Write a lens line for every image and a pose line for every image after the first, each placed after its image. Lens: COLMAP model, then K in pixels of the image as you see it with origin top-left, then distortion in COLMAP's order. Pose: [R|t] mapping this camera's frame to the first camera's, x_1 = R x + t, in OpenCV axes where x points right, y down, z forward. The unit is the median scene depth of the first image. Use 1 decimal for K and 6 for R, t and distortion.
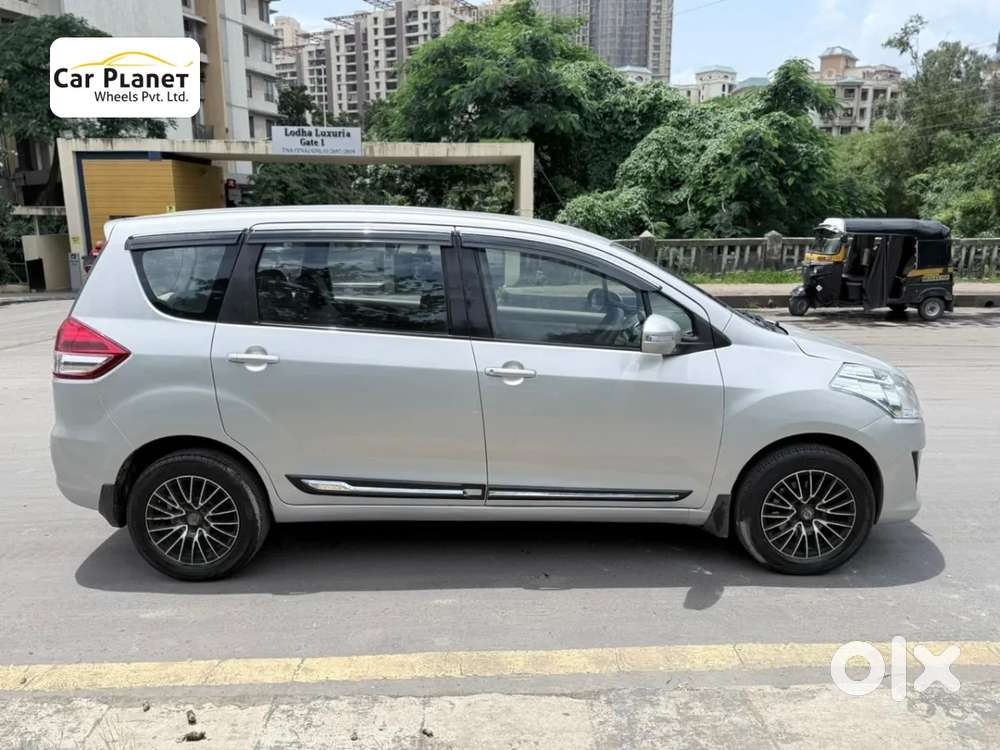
lens RADIAL K [[779.4, 0, 500.0], [0, 779.4, 375.0], [0, 0, 1]] dist [-0.008713, -0.004868]
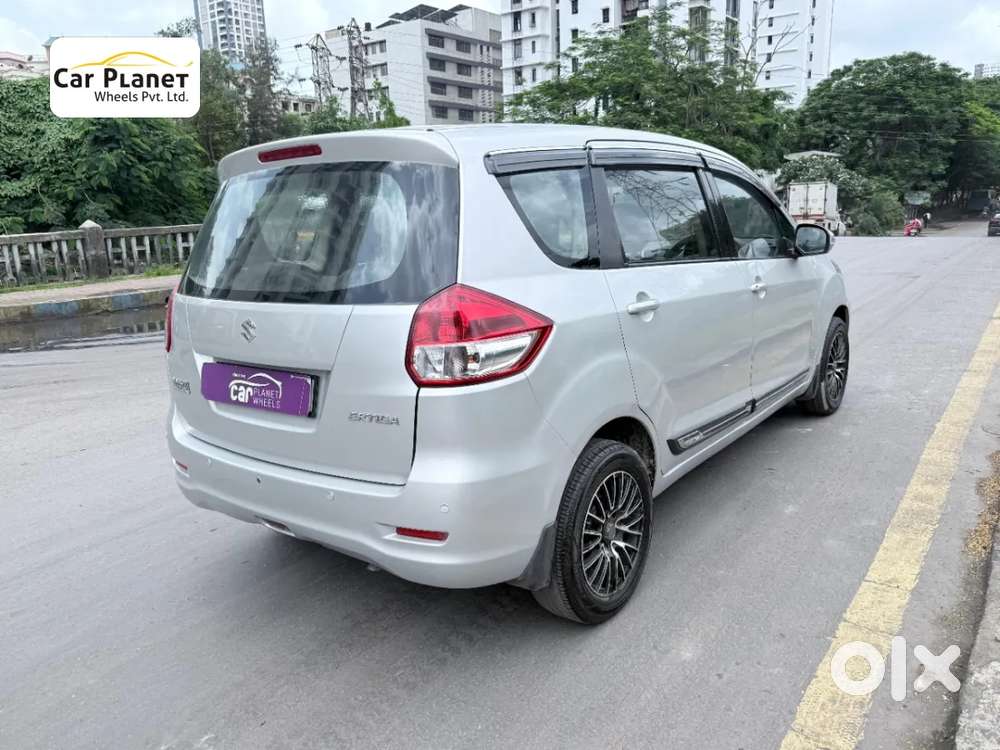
lens RADIAL K [[764.4, 0, 500.0], [0, 764.4, 375.0], [0, 0, 1]] dist [0.003972, -0.003512]
pose [[0.596753, -0.198962, 0.777367, -1.012127], [0.196418, 0.975520, 0.098896, -0.058099], [-0.778014, 0.093672, 0.621224, 0.612182]]
